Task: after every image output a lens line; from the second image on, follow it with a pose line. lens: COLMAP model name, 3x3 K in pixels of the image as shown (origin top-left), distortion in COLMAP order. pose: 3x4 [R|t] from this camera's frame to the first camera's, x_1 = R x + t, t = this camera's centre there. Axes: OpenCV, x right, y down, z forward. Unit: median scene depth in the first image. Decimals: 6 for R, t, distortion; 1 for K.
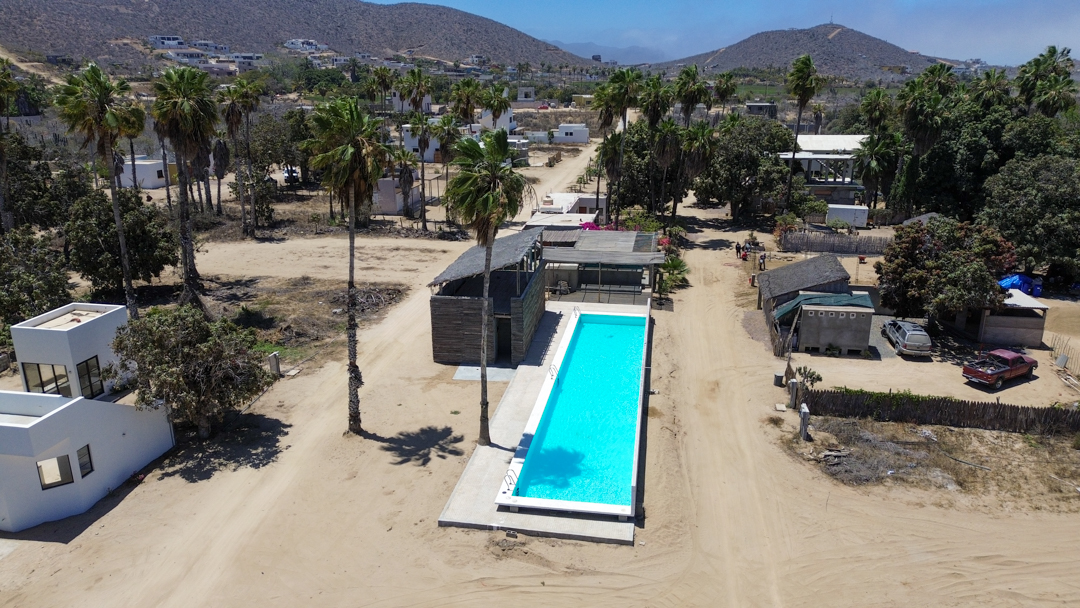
lens RADIAL K [[771.3, 0, 540.0], [0, 771.3, 304.0], [0, 0, 1]] dist [0.049827, -0.007045]
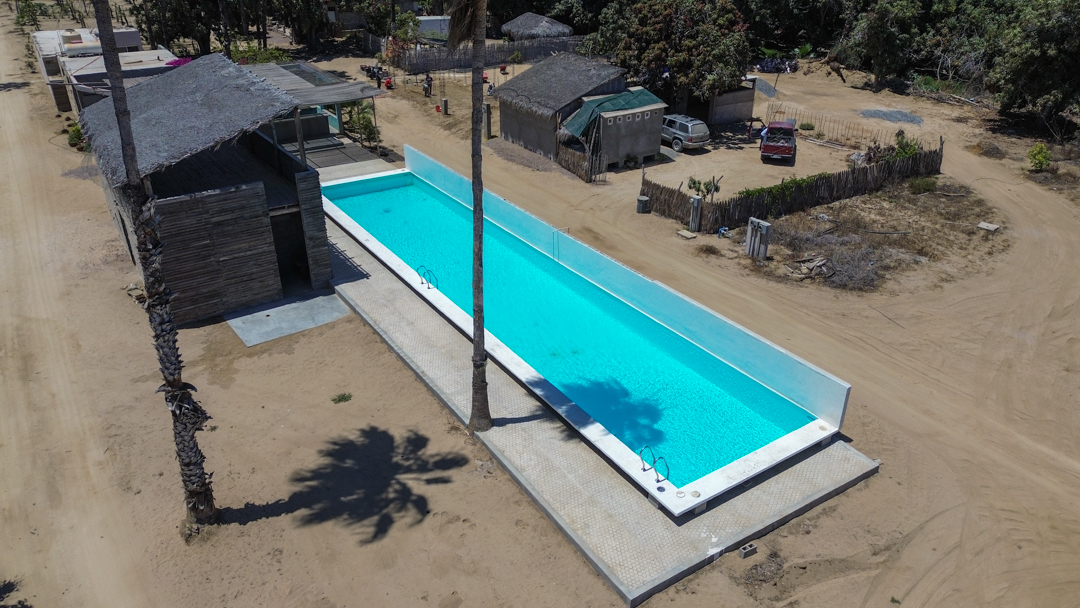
lens RADIAL K [[771.3, 0, 540.0], [0, 771.3, 304.0], [0, 0, 1]] dist [0.049827, -0.007045]
pose [[0.725360, -0.311327, 0.613945, -0.334695], [0.196843, 0.948450, 0.248388, -0.028322], [-0.659626, -0.059320, 0.749250, 0.538228]]
